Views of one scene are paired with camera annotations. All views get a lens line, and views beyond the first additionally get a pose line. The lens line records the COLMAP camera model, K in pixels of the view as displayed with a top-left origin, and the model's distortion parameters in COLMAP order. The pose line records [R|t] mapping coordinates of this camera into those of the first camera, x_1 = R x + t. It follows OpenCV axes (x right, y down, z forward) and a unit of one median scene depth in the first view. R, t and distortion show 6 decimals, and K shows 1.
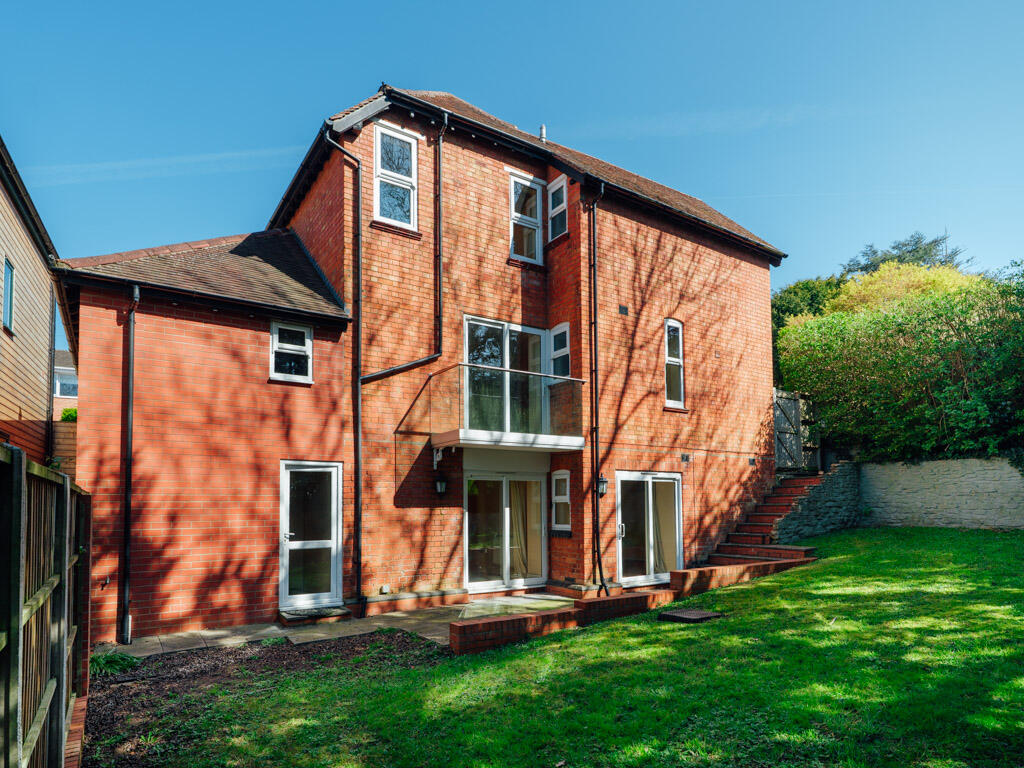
lens RADIAL K [[555.0, 0, 512.7], [0, 555.0, 478.1], [0, 0, 1]] dist [0.012408, -0.005082]
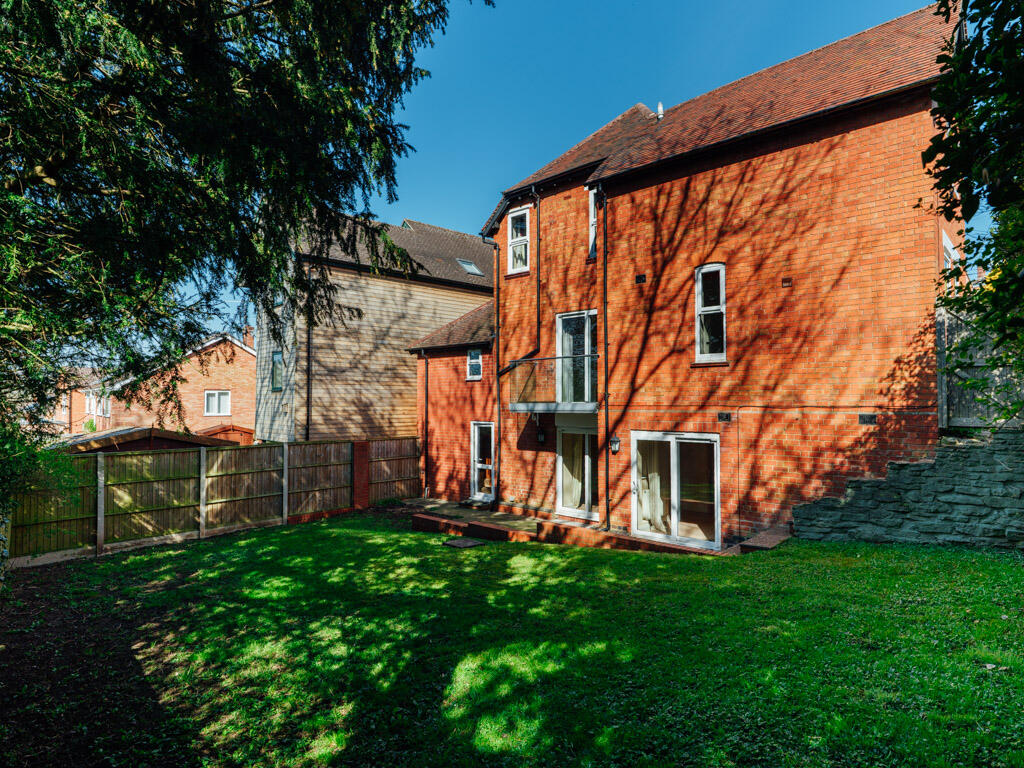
lens RADIAL K [[555.0, 0, 513.5], [0, 555.0, 391.0], [0, 0, 1]] dist [0.012408, -0.005082]
pose [[0.288726, -0.017635, -0.957249, 1.163897], [0.043759, 0.999029, -0.005206, -0.095809], [0.956411, -0.040385, 0.289217, 0.463104]]
